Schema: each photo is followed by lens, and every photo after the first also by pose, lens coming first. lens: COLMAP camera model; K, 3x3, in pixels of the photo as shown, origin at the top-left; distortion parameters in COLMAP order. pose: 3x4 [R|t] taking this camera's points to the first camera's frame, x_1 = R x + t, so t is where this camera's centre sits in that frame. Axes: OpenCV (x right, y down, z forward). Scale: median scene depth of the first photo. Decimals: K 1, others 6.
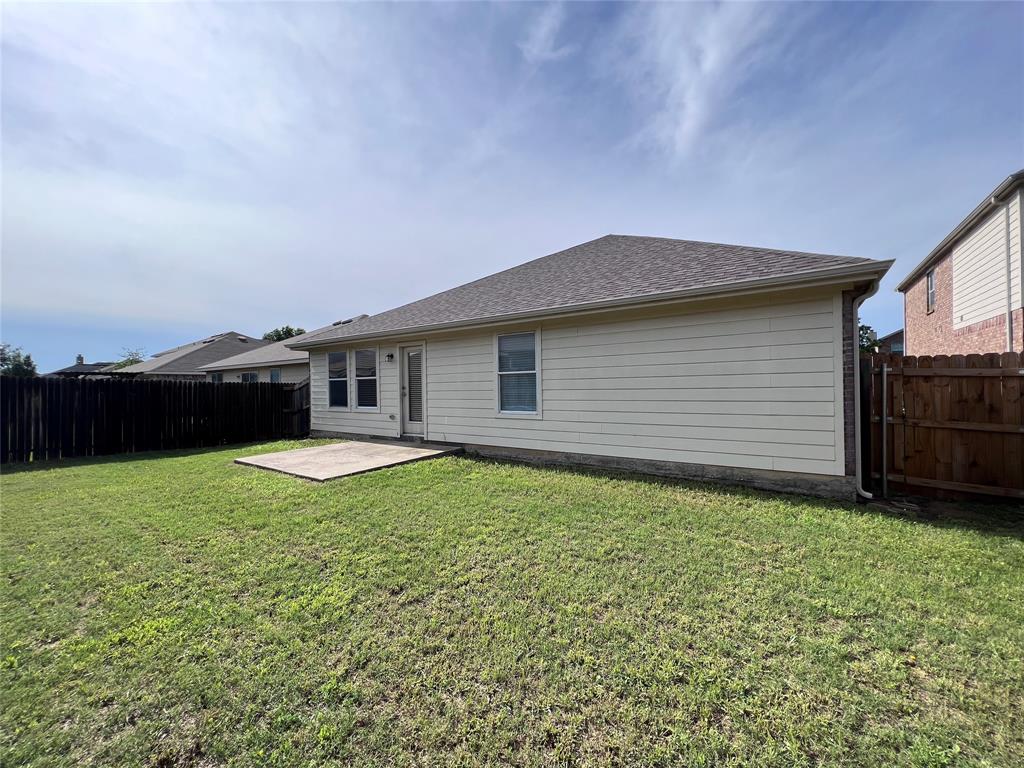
lens RADIAL K [[410.2, 0, 506.3], [0, 410.2, 387.5], [0, 0, 1]] dist [-0.004996, 0.001785]
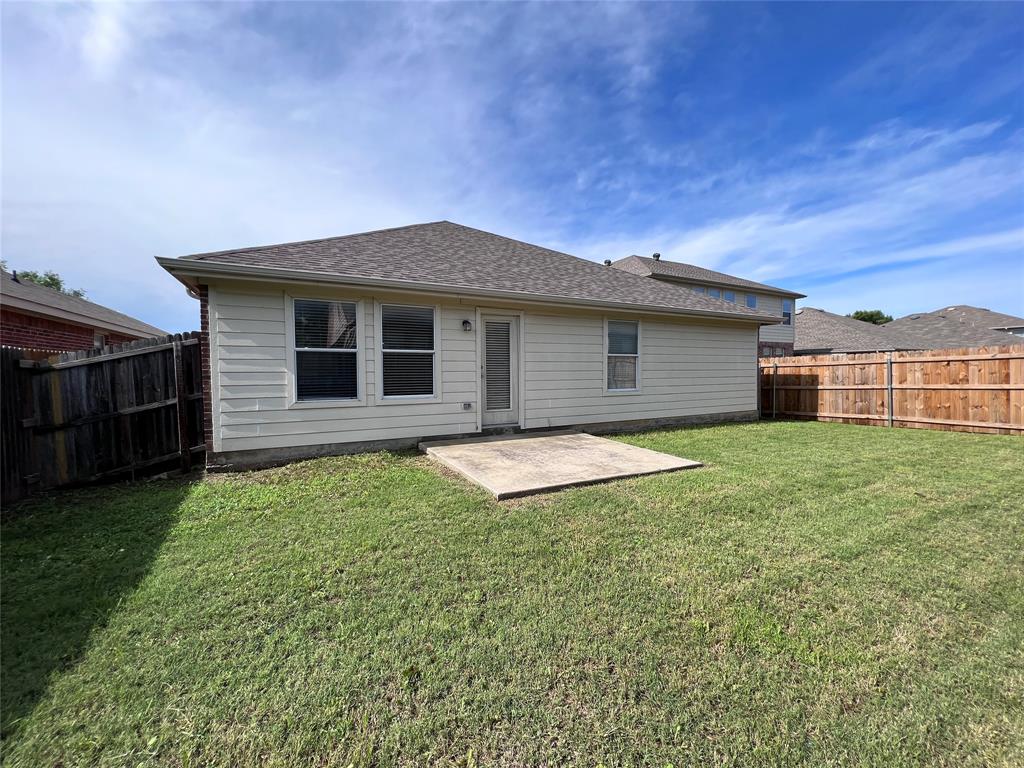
lens RADIAL K [[410.2, 0, 507.1], [0, 410.2, 388.5], [0, 0, 1]] dist [-0.004996, 0.001785]
pose [[0.462252, -0.029201, 0.886268, -0.907777], [-0.003831, 0.999383, 0.034925, 0.014122], [-0.886740, -0.019539, 0.461855, 0.601530]]
